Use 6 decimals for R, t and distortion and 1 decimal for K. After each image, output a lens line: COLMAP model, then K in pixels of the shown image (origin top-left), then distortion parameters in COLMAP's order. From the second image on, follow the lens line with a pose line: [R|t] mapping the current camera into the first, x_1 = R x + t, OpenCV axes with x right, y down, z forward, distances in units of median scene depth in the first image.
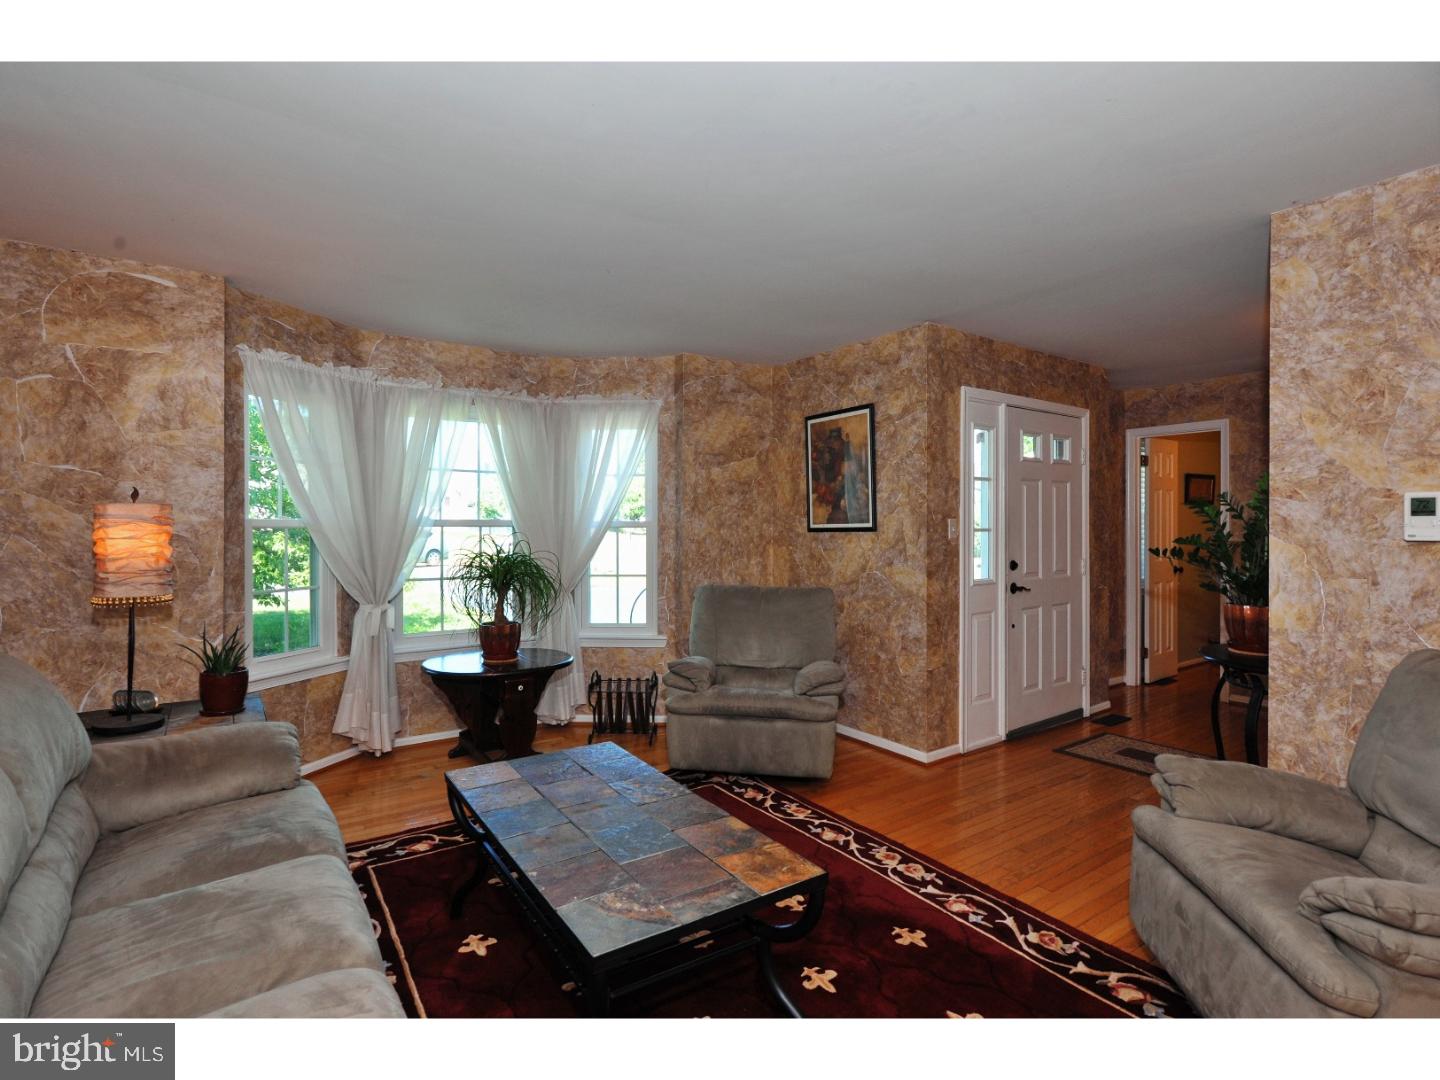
lens RADIAL K [[699.9, 0, 718.6], [0, 699.9, 531.7], [0, 0, 1]] dist [-0.000686, -0.002869]
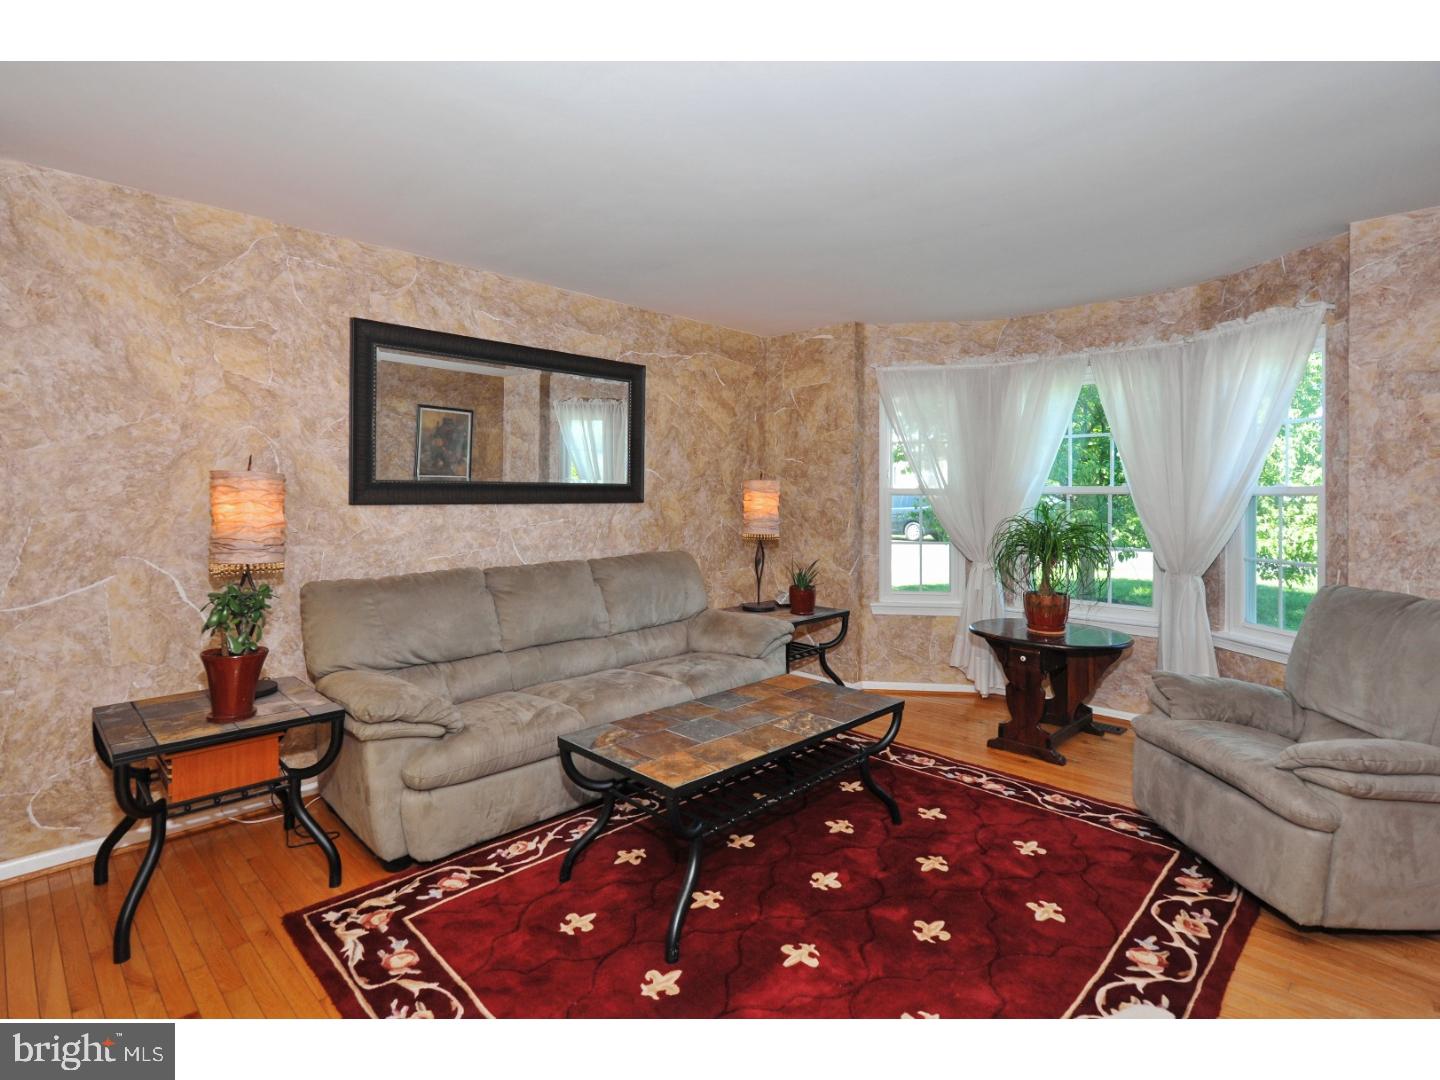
lens RADIAL K [[699.9, 0, 703.1], [0, 699.9, 498.9], [0, 0, 1]] dist [-0.000686, -0.002869]
pose [[0.188930, 0.005643, -0.981974, 0.614688], [-0.008513, 0.999955, 0.004109, 0.000135], [0.981954, 0.007583, 0.188969, 0.388832]]
